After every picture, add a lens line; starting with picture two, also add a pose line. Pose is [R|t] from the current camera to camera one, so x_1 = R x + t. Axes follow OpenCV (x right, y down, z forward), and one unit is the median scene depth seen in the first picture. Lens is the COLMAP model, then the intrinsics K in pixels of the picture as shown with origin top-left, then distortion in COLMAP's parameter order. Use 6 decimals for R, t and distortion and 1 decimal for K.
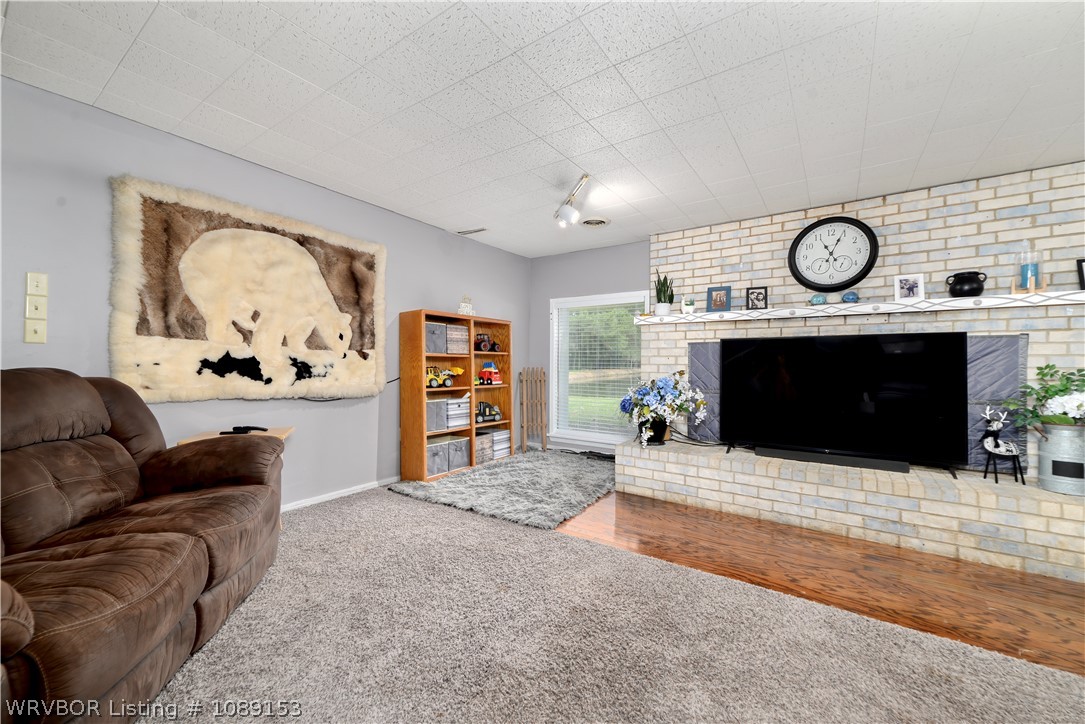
lens RADIAL K [[420.7, 0, 546.8], [0, 420.7, 363.9], [0, 0, 1]] dist [0.001654, 0.000306]
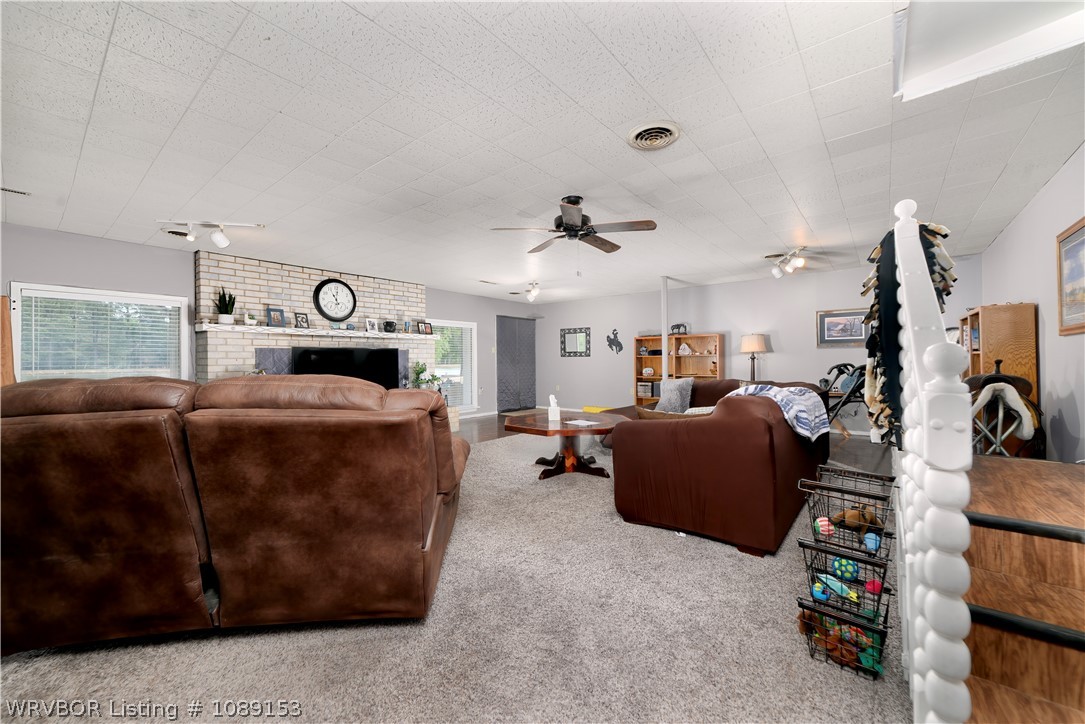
lens RADIAL K [[420.7, 0, 546.8], [0, 420.7, 363.9], [0, 0, 1]] dist [0.001654, 0.000306]
pose [[0.074277, -0.017877, 0.997077, -1.175109], [0.010329, 0.999799, 0.017157, -0.017777], [-0.997184, 0.009024, 0.074447, -0.008989]]
